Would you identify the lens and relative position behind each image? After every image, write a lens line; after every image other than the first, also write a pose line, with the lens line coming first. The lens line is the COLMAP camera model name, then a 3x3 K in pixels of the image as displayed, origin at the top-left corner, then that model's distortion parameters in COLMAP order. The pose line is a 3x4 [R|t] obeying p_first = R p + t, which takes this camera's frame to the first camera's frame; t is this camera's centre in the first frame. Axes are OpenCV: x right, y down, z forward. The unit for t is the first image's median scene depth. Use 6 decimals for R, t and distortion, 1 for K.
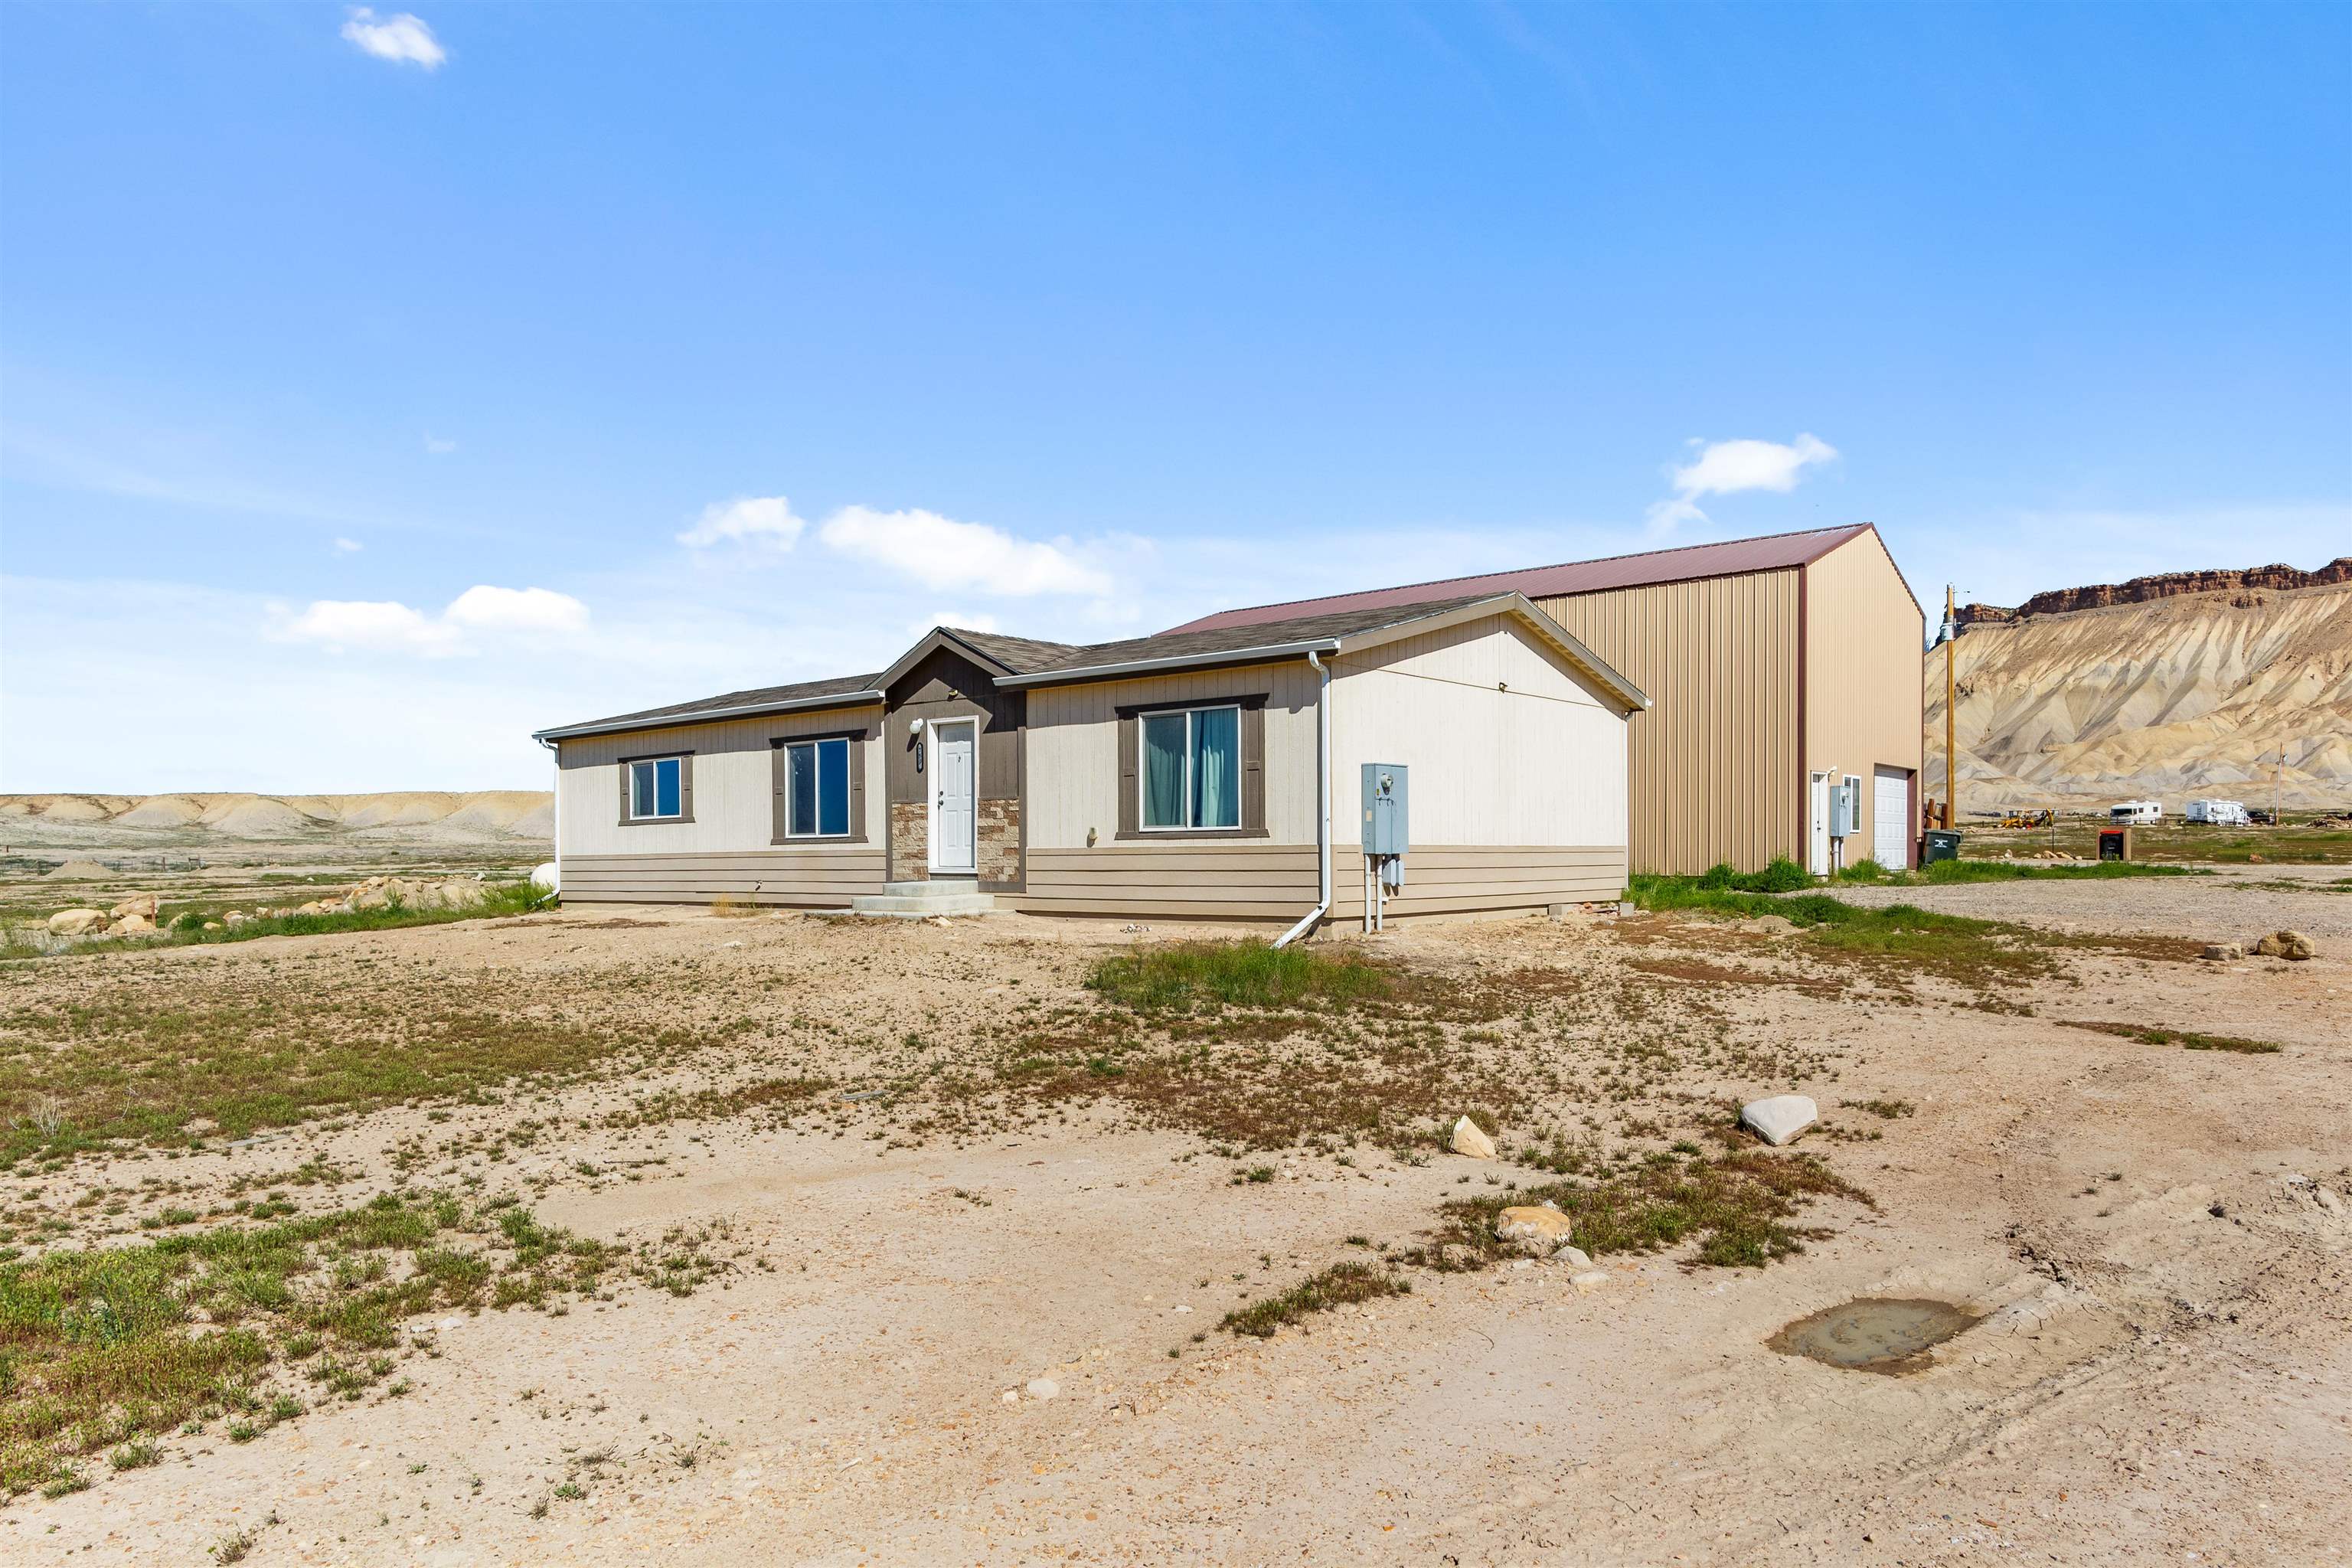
lens RADIAL K [[1559.4, 0, 1170.8], [0, 1559.4, 786.5], [0, 0, 1]] dist [-0.002878, -0.000199]
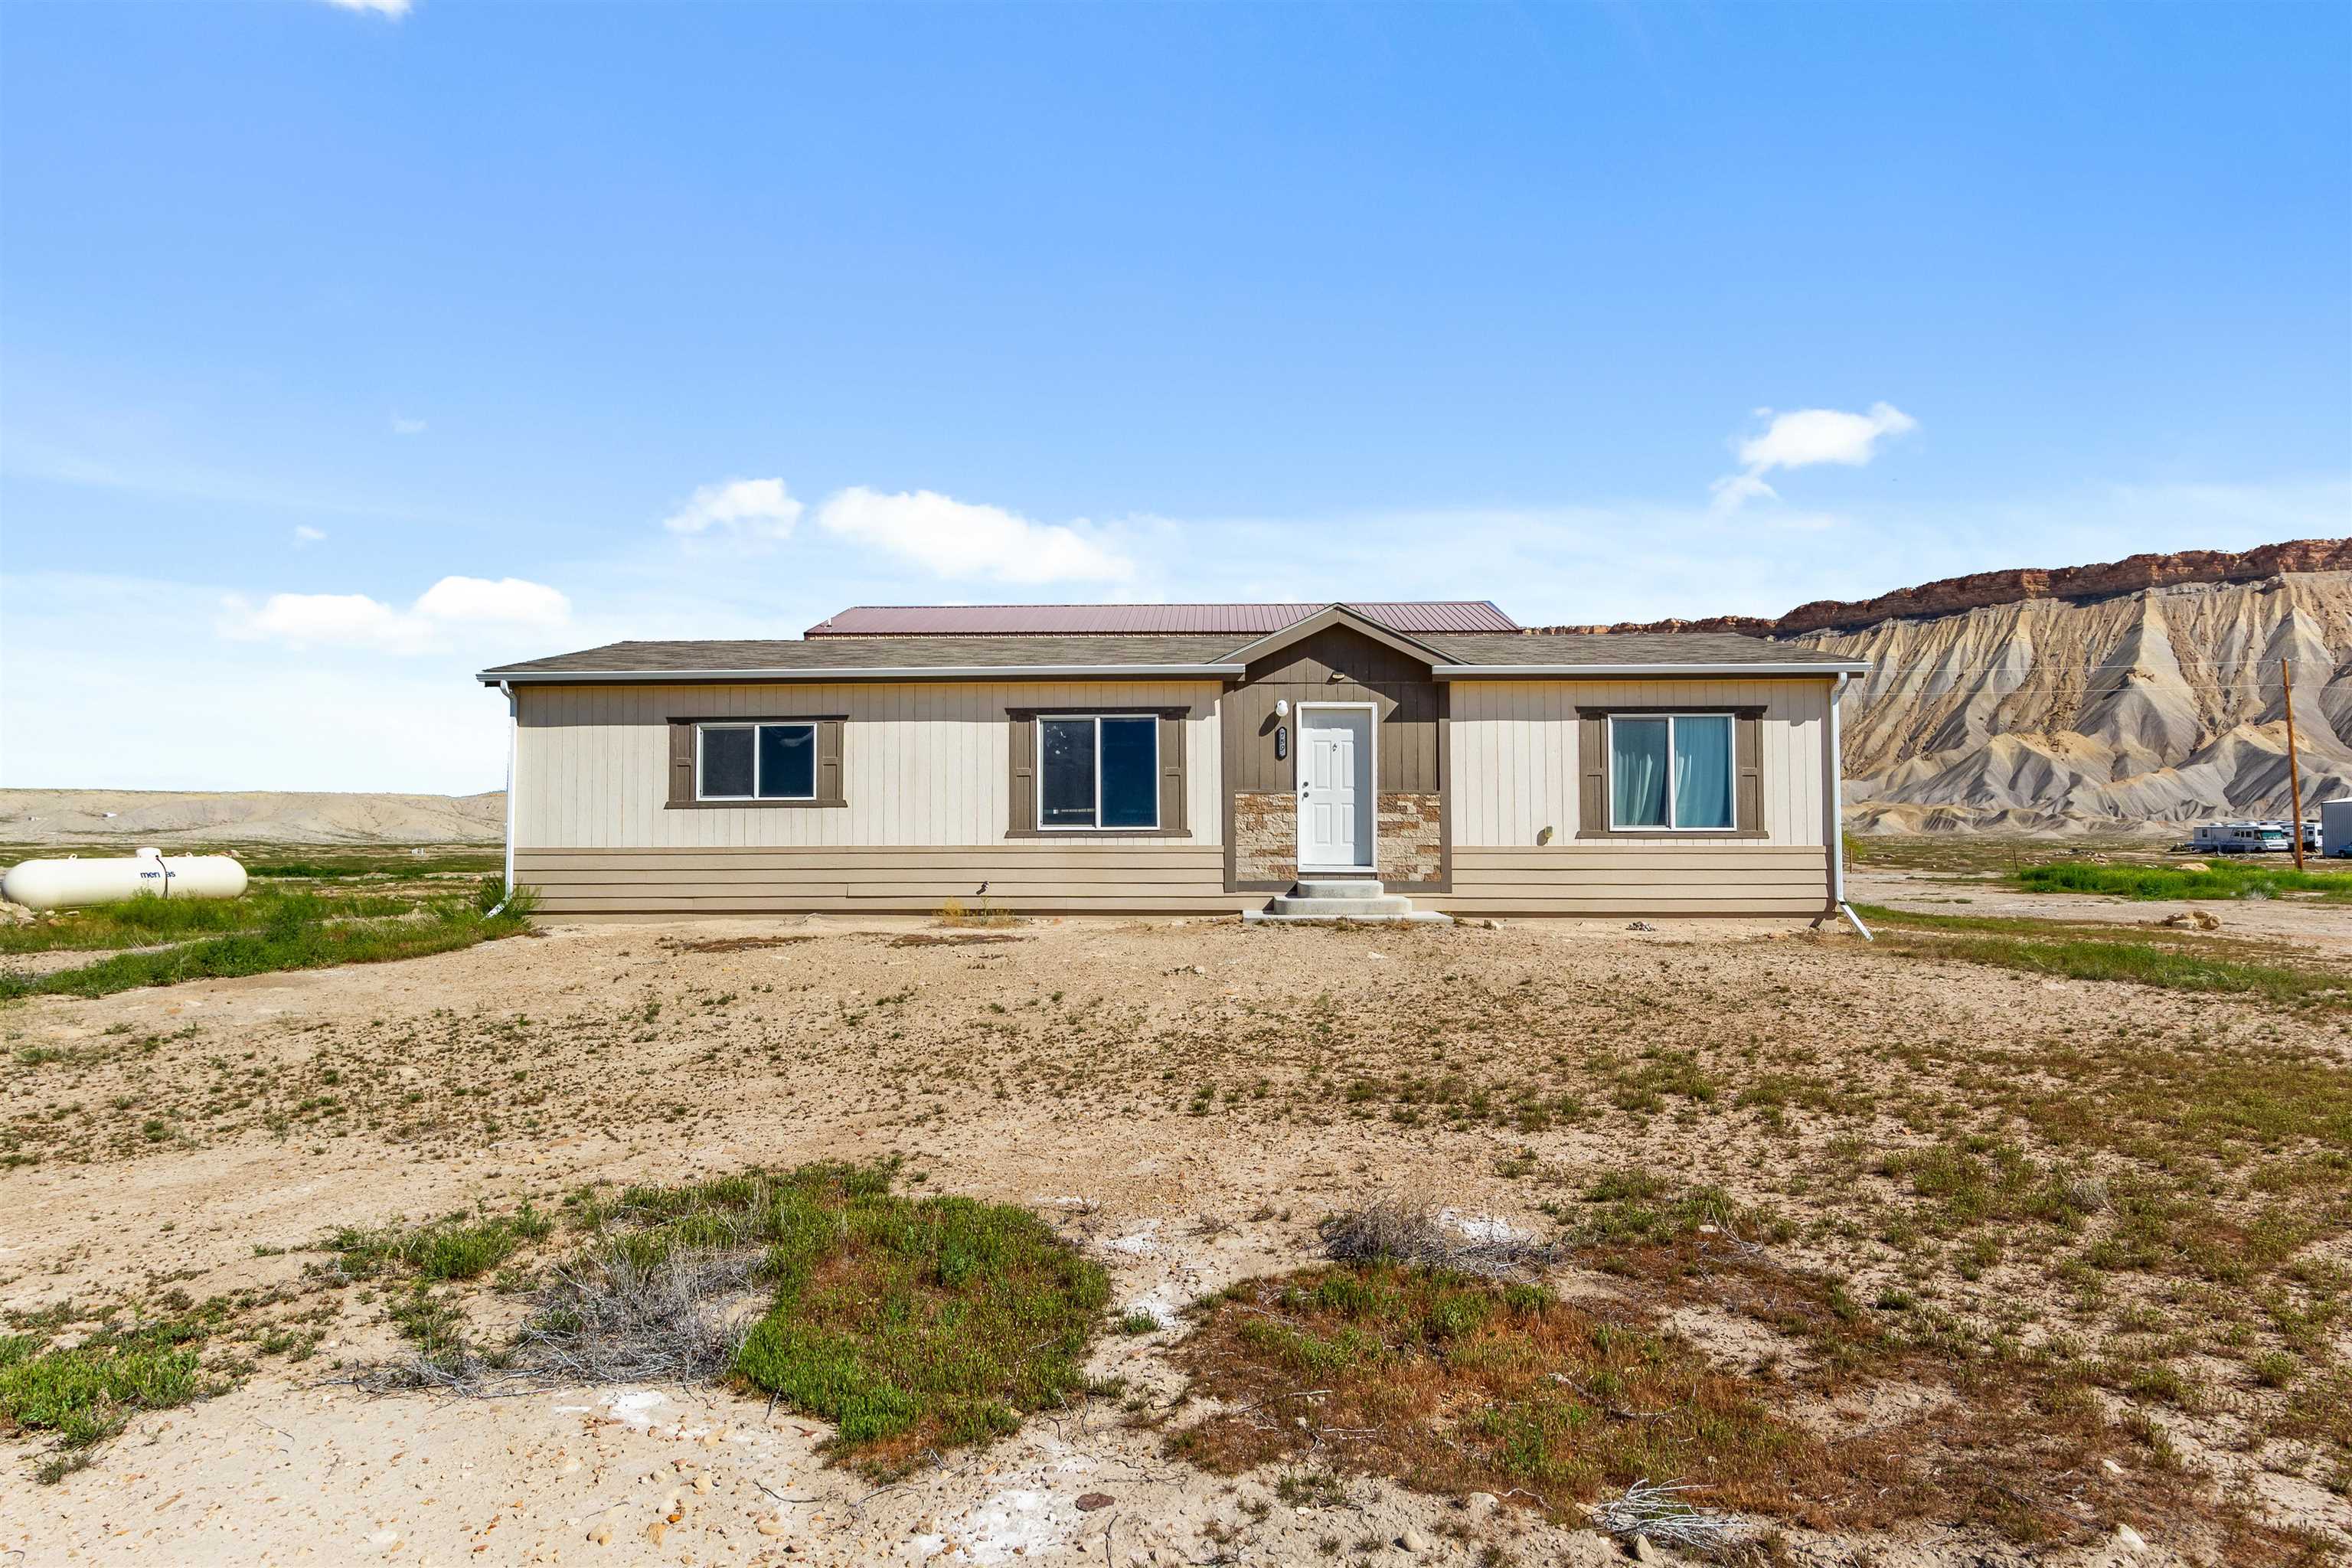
lens RADIAL K [[1313.2, 0, 1174.7], [0, 1313.2, 781.9], [0, 0, 1]] dist [-0.003783, -0.000037]
pose [[0.780871, 0.043103, 0.623204, -0.686924], [-0.033670, 0.999071, -0.026910, 0.026259], [-0.623785, 0.000030, 0.781596, 0.448948]]
